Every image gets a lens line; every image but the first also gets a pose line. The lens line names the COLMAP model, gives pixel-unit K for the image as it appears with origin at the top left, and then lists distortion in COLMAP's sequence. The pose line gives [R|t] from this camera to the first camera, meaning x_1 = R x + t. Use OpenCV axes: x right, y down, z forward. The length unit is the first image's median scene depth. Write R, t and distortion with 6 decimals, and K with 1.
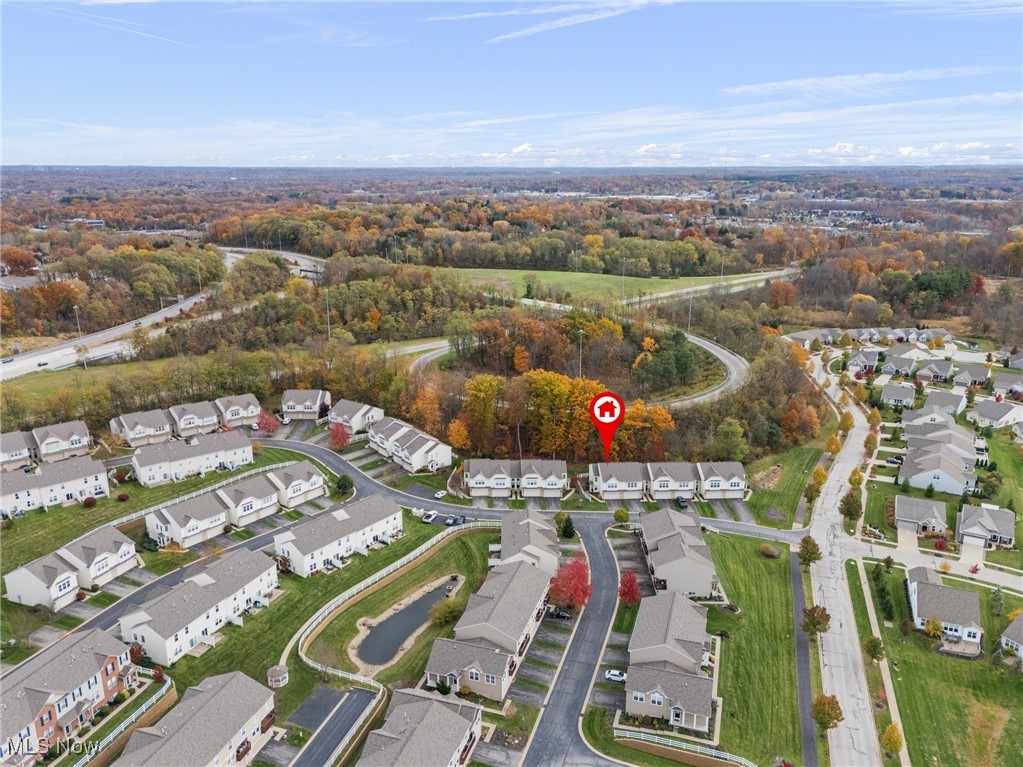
lens RADIAL K [[752.6, 0, 511.5], [0, 752.6, 383.5], [0, 0, 1]] dist [0.051364, -0.039503]
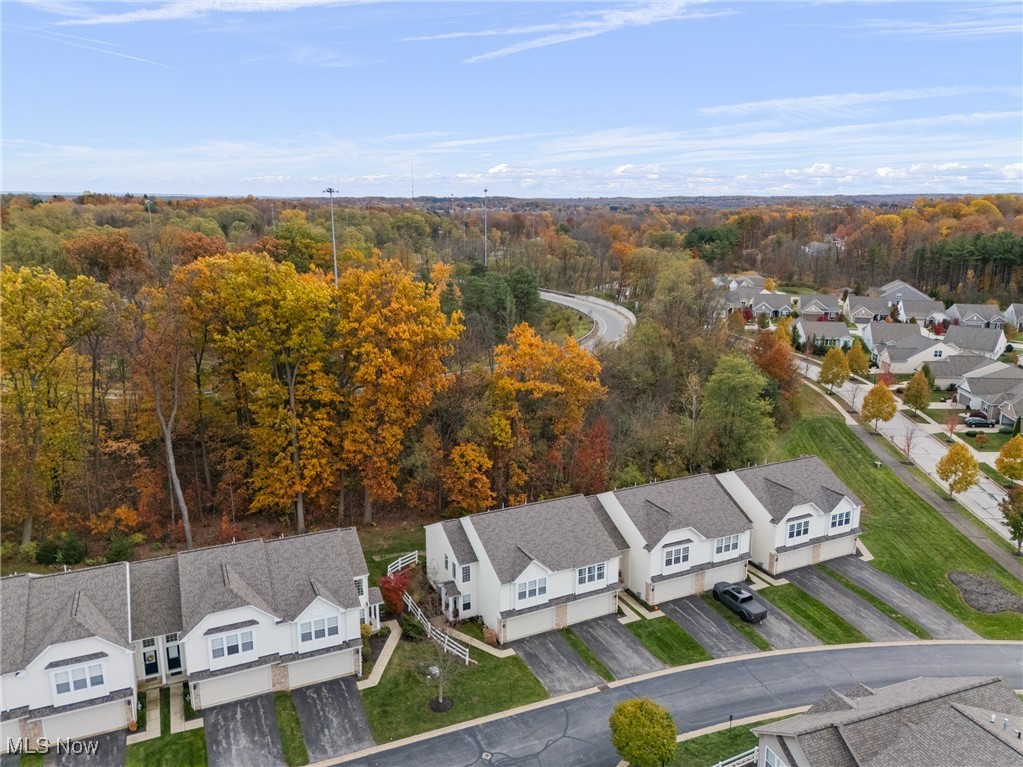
lens RADIAL K [[752.6, 0, 511.5], [0, 752.6, 383.5], [0, 0, 1]] dist [0.051364, -0.039503]
pose [[0.921292, -0.086513, 0.379125, 0.023885], [0.102222, 0.994530, -0.021461, 0.062134], [-0.375194, 0.058527, 0.925097, 0.724003]]
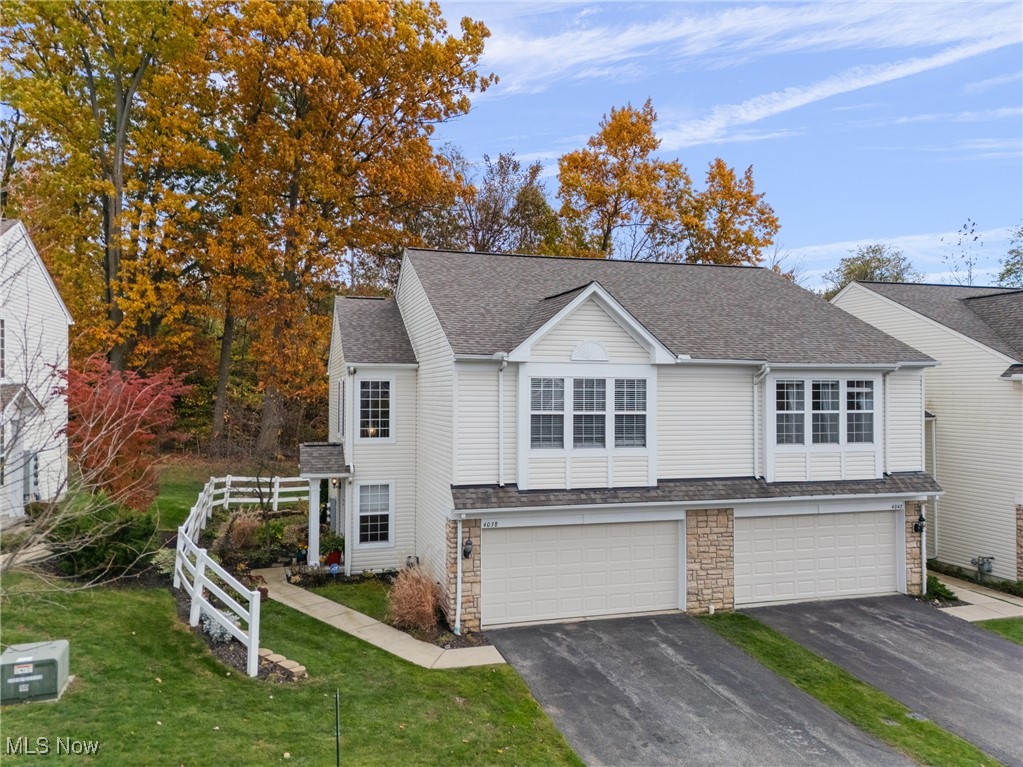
lens RADIAL K [[752.6, 0, 511.5], [0, 752.6, 383.5], [0, 0, 1]] dist [0.051364, -0.039503]
pose [[0.974597, 0.009609, 0.223761, 0.109006], [0.055395, 0.957696, -0.282399, 0.150850], [-0.217009, 0.287620, 0.932835, 0.923042]]
